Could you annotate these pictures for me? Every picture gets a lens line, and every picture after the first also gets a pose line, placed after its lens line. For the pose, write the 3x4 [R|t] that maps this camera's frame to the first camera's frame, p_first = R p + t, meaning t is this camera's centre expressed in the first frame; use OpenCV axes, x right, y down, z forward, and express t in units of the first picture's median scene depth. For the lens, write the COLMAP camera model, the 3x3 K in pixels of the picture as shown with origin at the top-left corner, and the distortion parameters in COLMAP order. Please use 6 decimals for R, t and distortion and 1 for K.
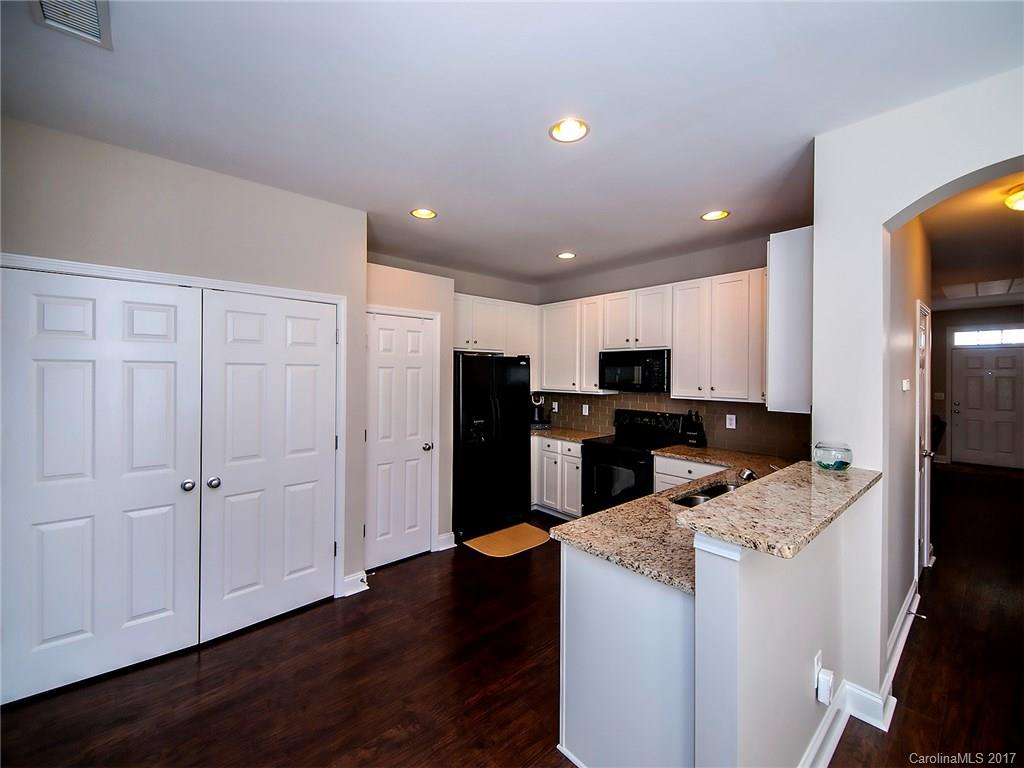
lens RADIAL K [[424.0, 0, 505.2], [0, 424.0, 373.0], [0, 0, 1]] dist [0.000926, 0.000100]
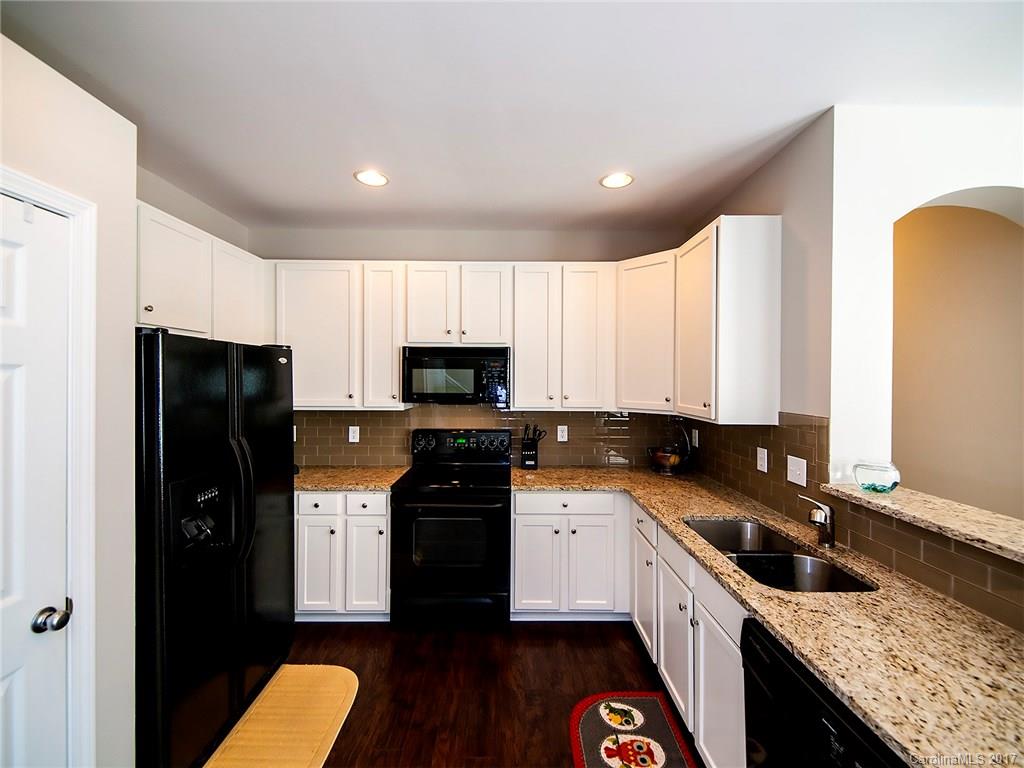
lens RADIAL K [[422.1, 0, 512.0], [0, 422.1, 379.6], [0, 0, 1]] dist [0.050535, -0.021428]
pose [[0.648079, -0.007602, 0.761535, -0.178383], [-0.001948, 0.999930, 0.011640, -0.005980], [-0.761571, -0.009027, 0.648019, 0.460615]]
